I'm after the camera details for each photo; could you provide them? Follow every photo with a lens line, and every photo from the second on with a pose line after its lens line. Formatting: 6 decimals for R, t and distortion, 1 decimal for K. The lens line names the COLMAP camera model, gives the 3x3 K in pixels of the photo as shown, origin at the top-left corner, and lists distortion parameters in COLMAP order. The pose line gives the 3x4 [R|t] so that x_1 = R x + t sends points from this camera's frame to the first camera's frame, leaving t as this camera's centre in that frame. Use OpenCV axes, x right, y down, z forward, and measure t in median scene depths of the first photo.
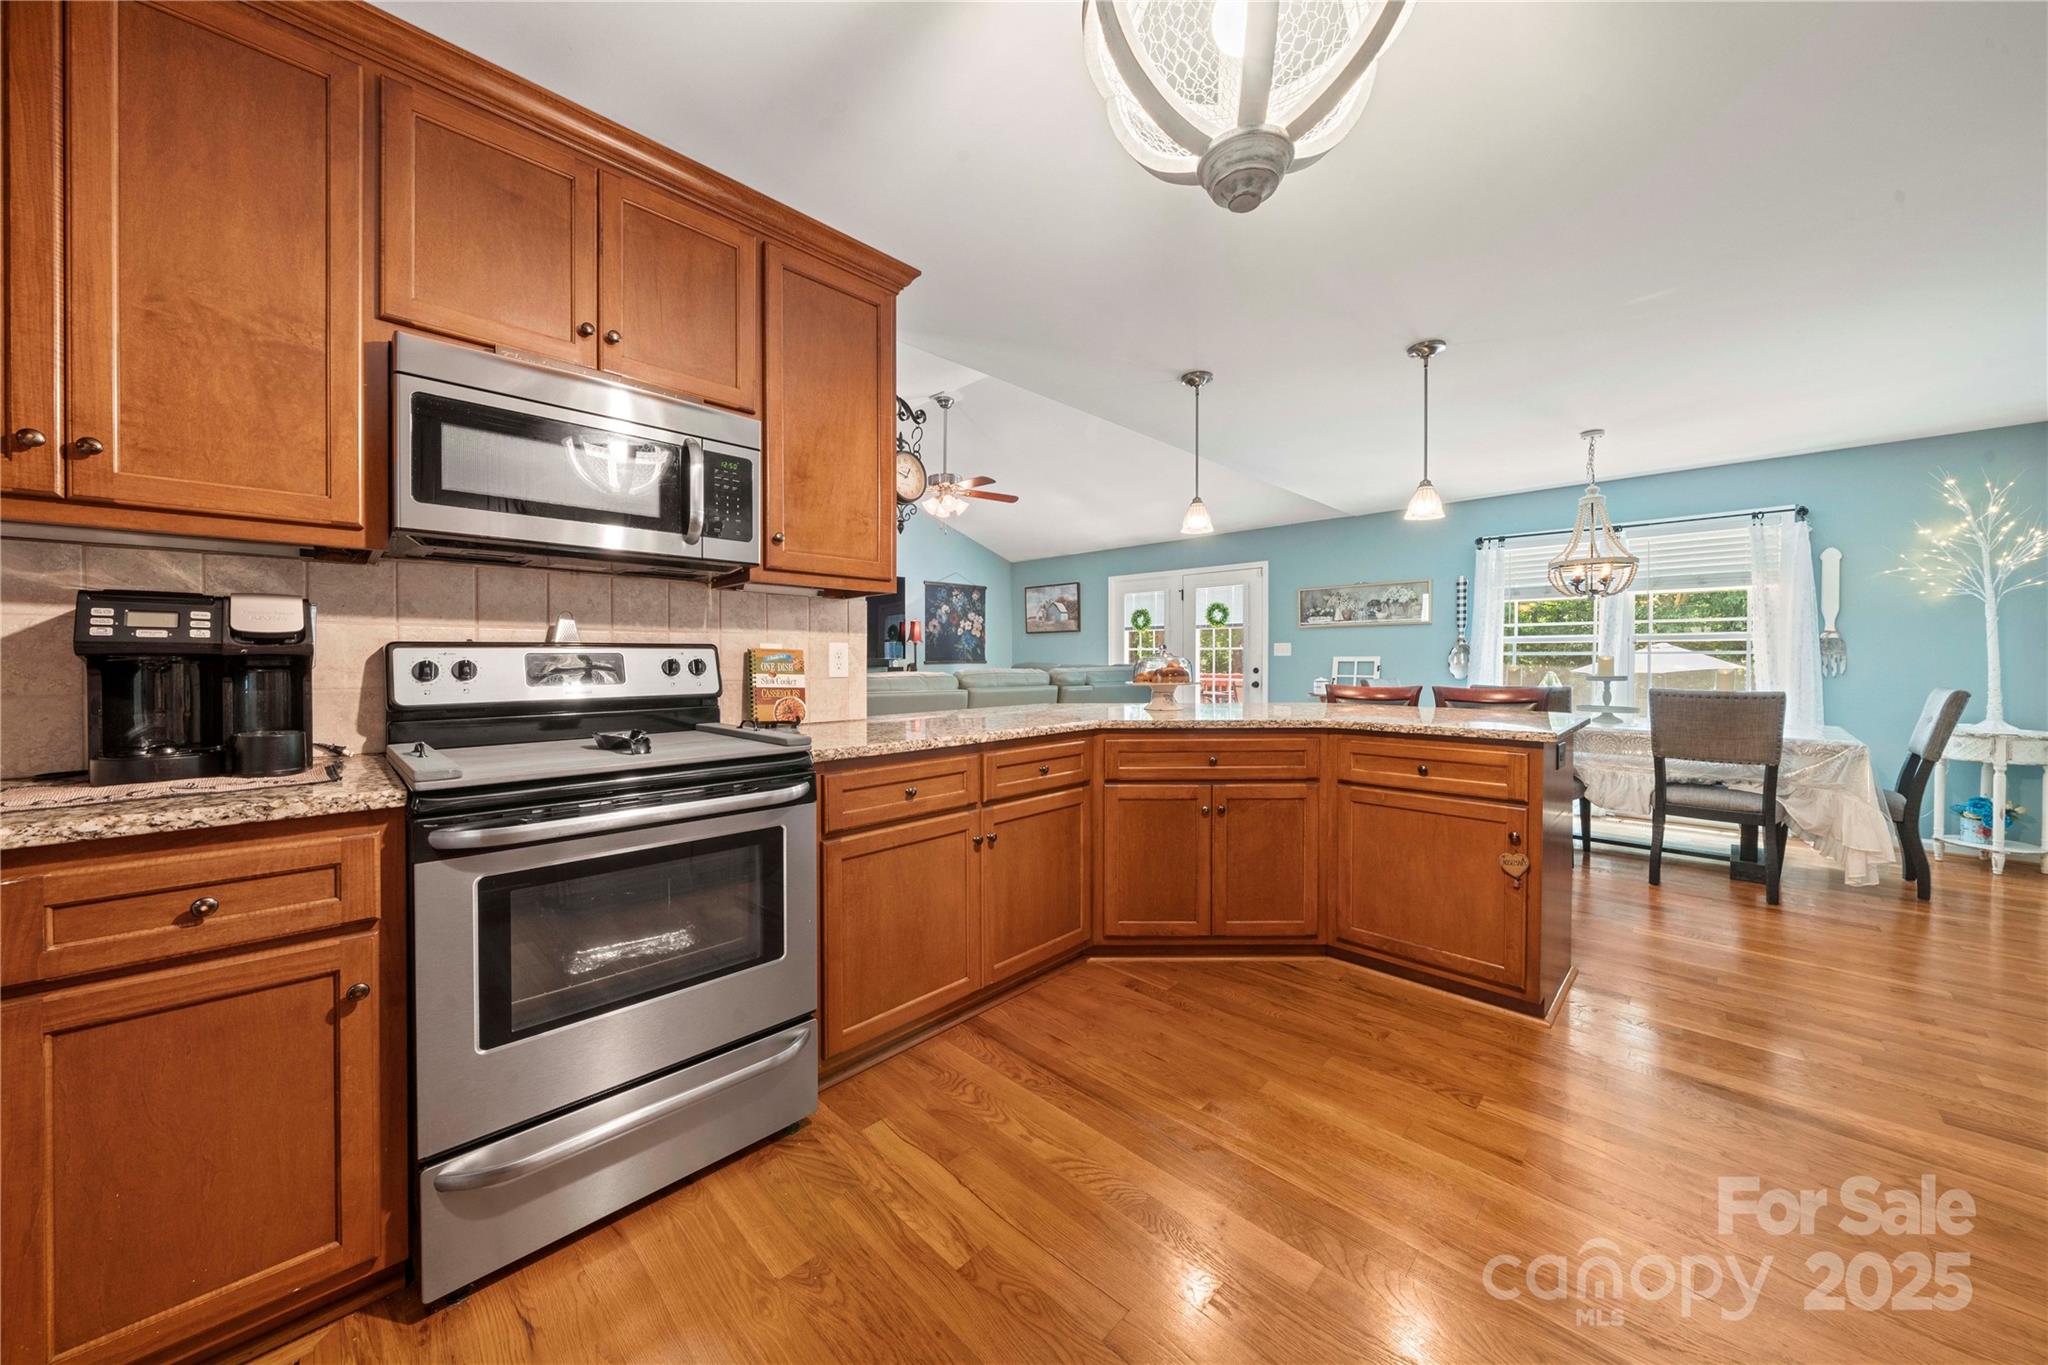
lens RADIAL K [[704.2, 0, 1018.9], [0, 704.2, 663.2], [0, 0, 1]] dist [-0.002286, -0.000118]
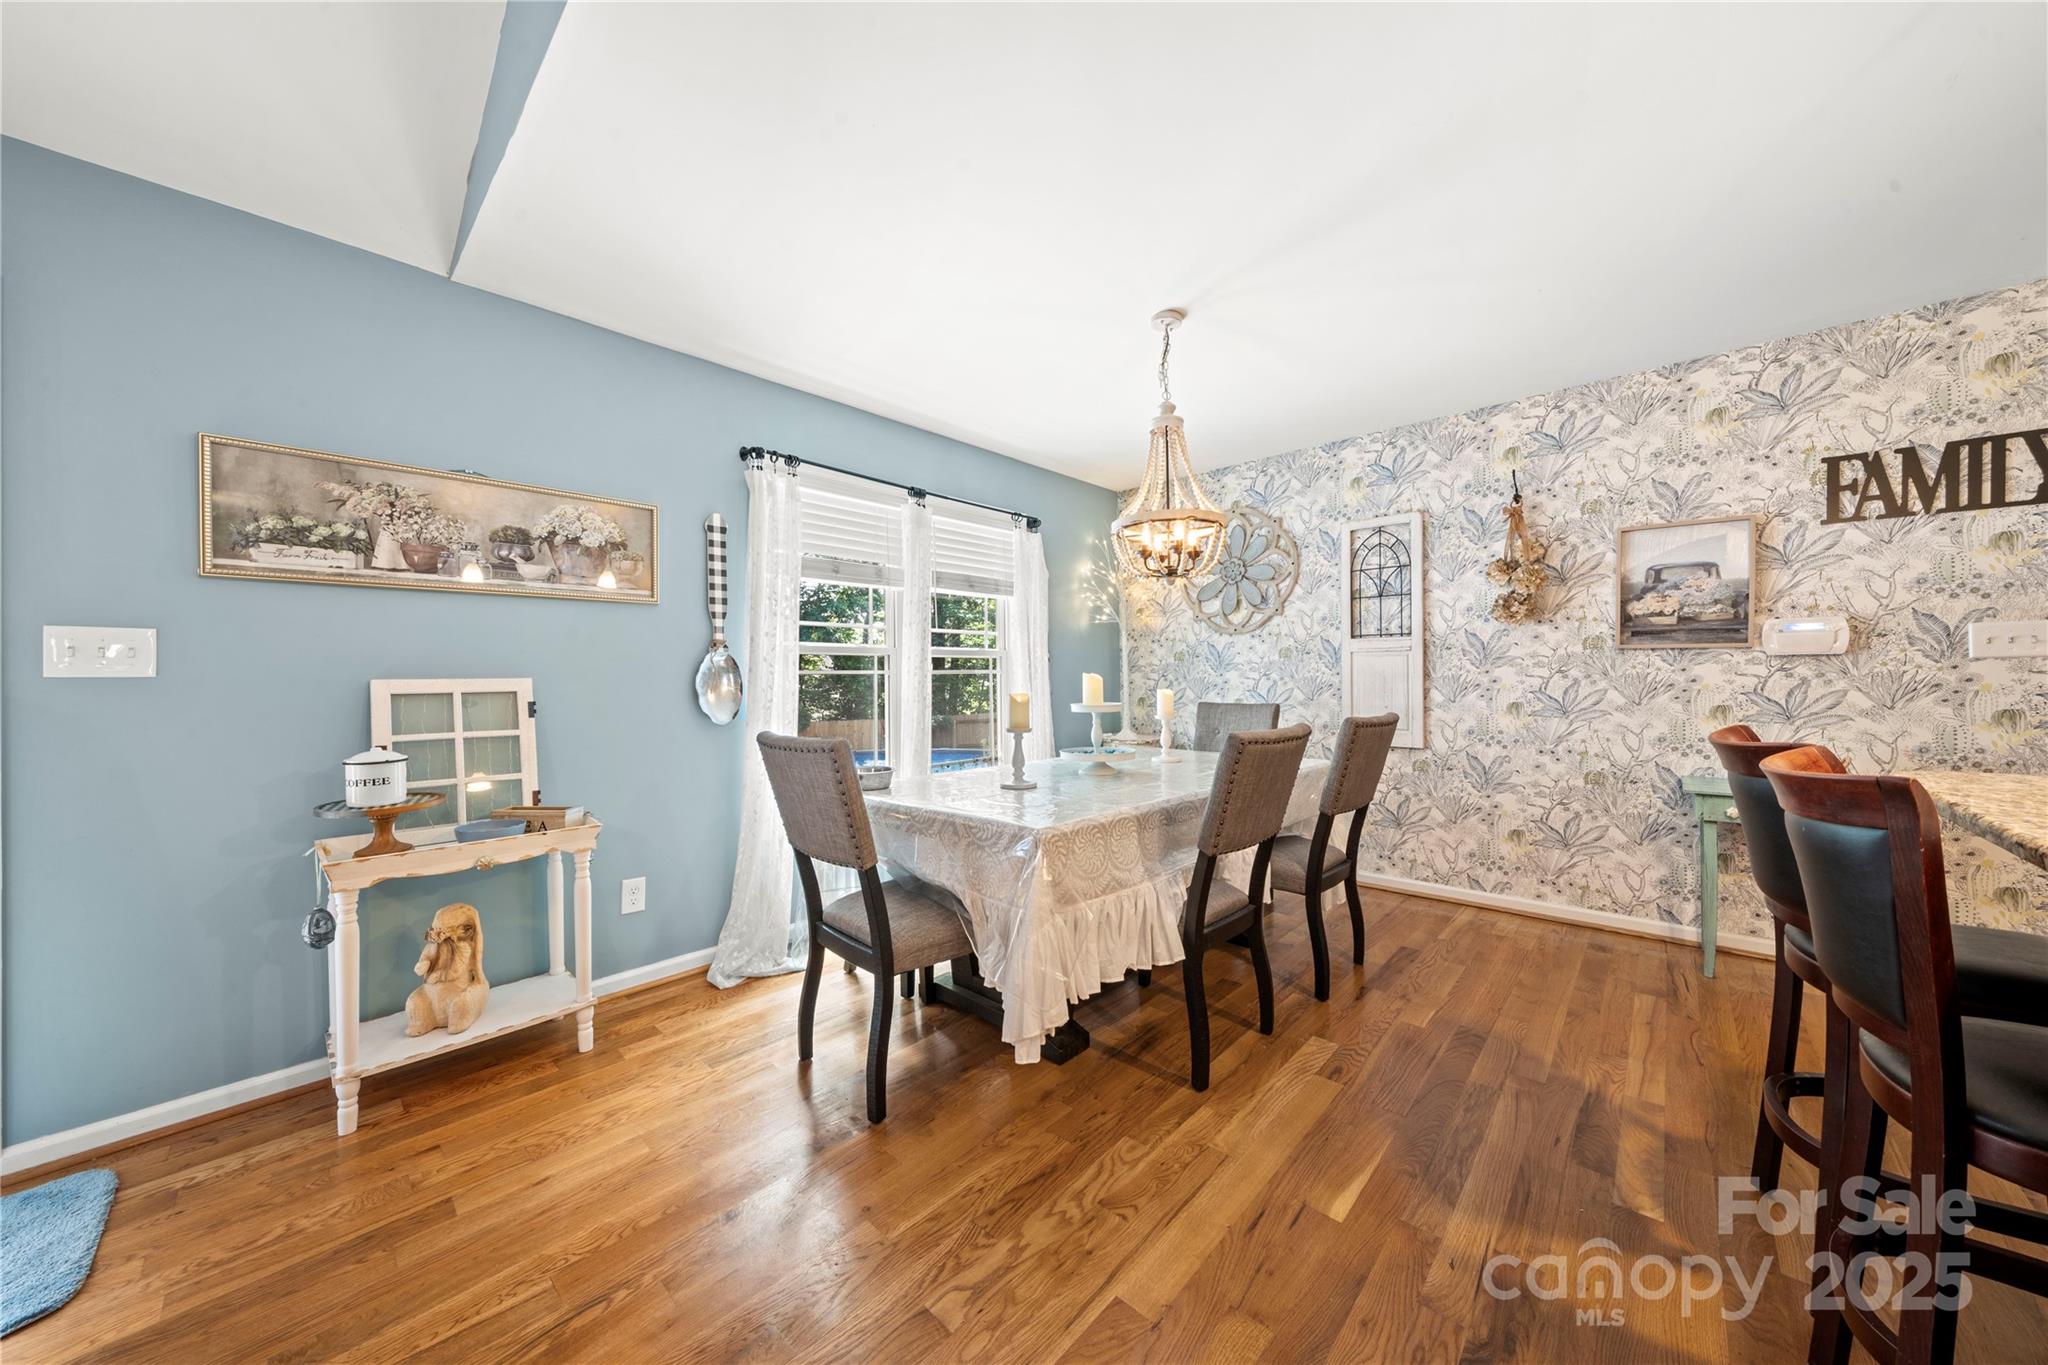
lens RADIAL K [[700.4, 0, 1023.2], [0, 700.4, 677.6], [0, 0, 1]] dist [-0.003355, -0.000124]
pose [[-0.033621, 0.002659, 0.999431, 0.125427], [0.017860, 0.999838, -0.002059, -0.004437], [-0.999275, 0.017781, -0.033663, 0.742578]]
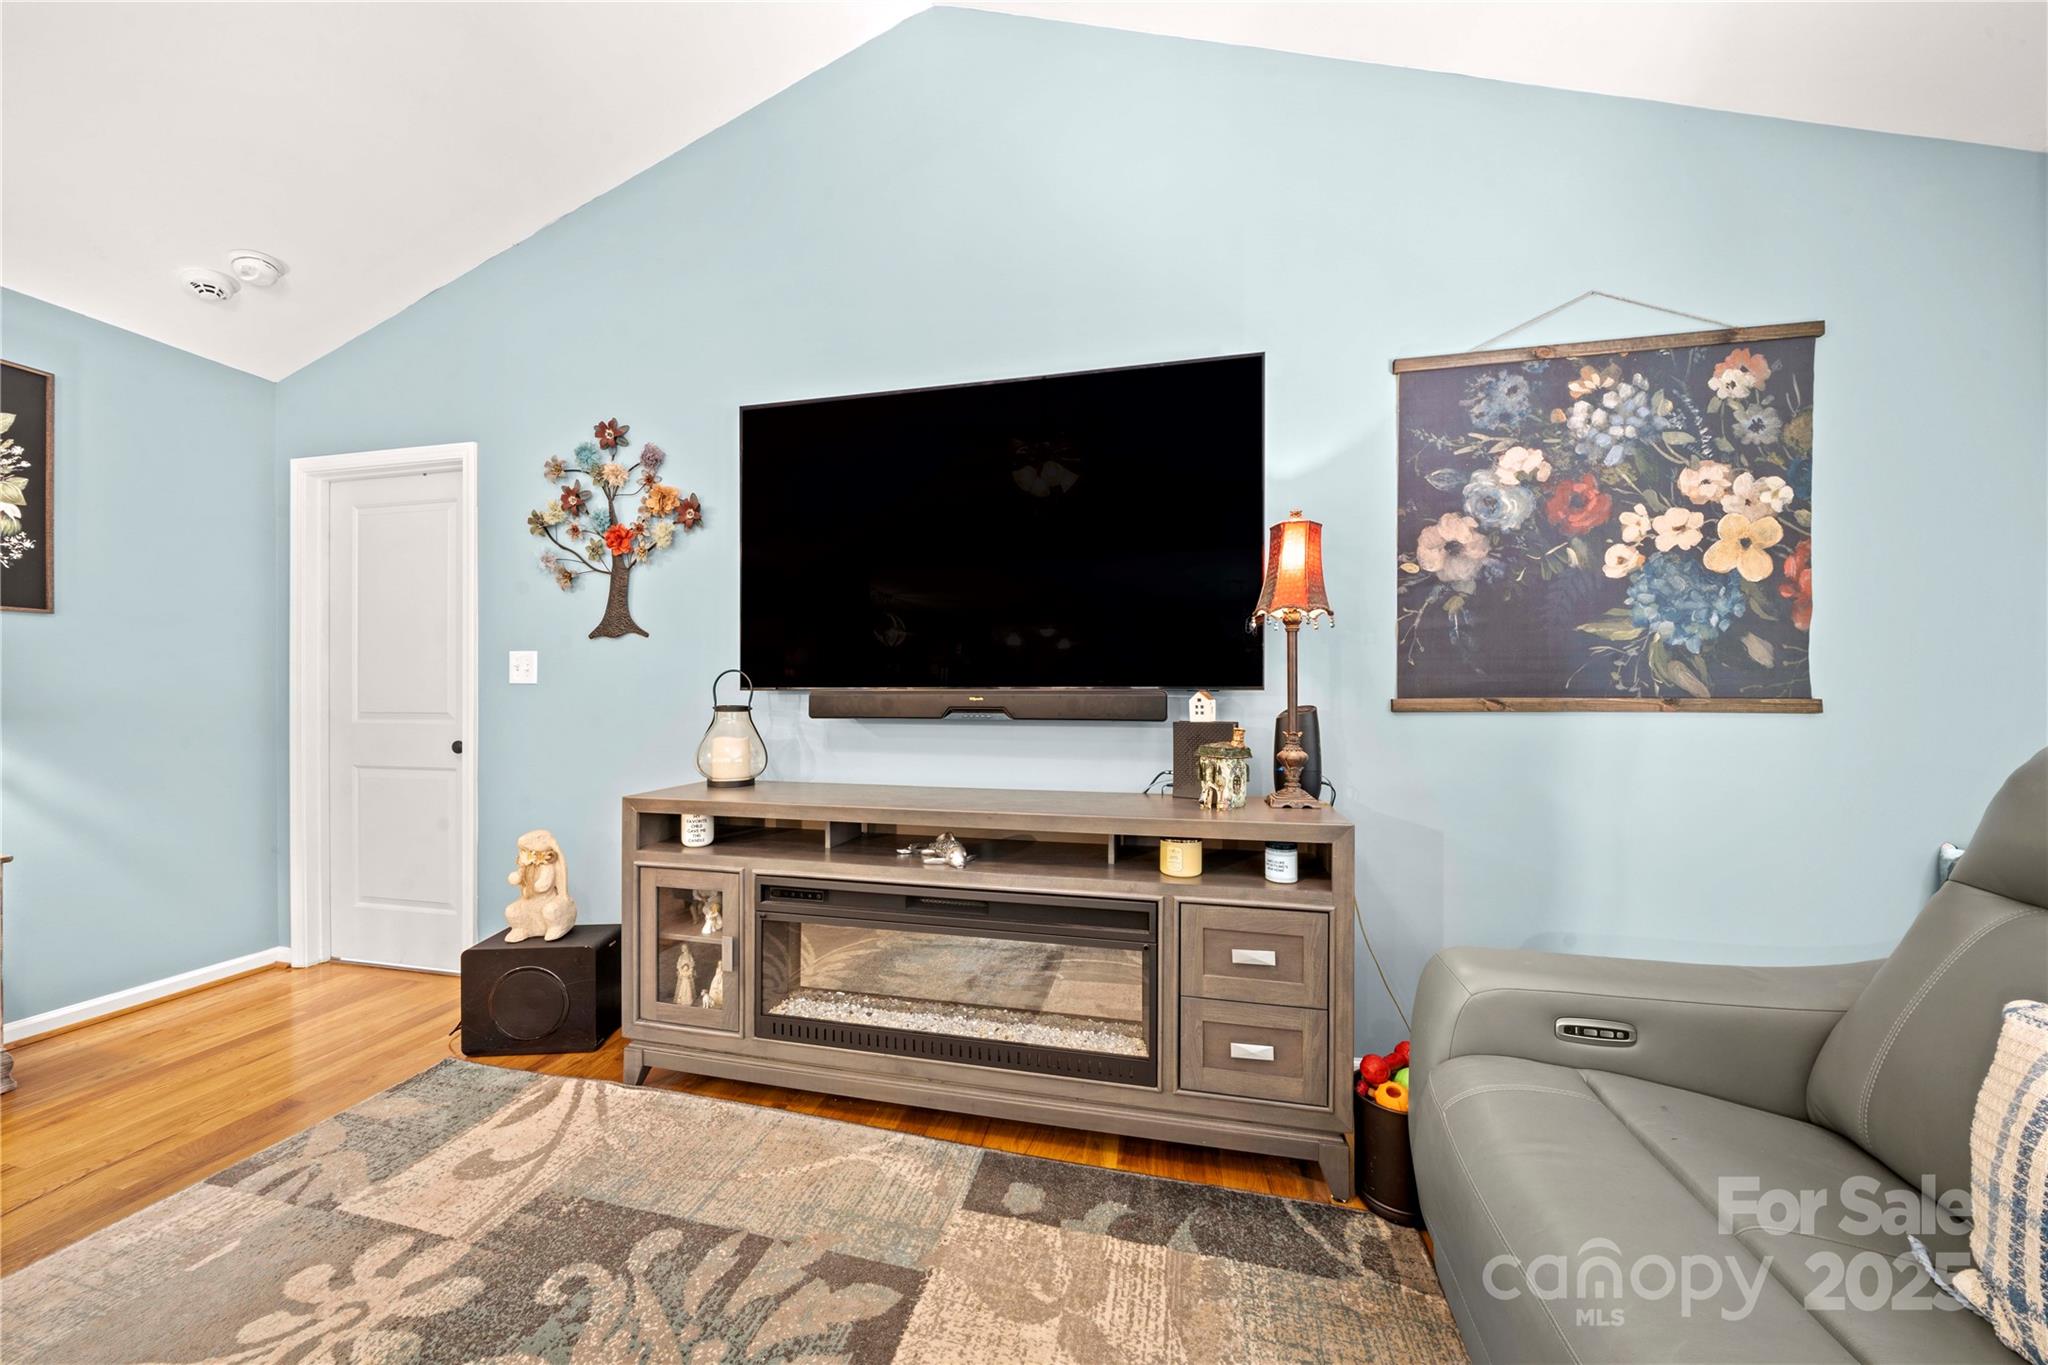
lens RADIAL K [[701.5, 0, 1024.1], [0, 701.5, 688.4], [0, 0, 1]] dist [-0.005113, -0.000060]
pose [[0.540206, 0.002419, -0.841530, -0.004578], [-0.004973, 0.999988, -0.000318, -0.008035], [0.841518, 0.004356, 0.540211, 1.035083]]
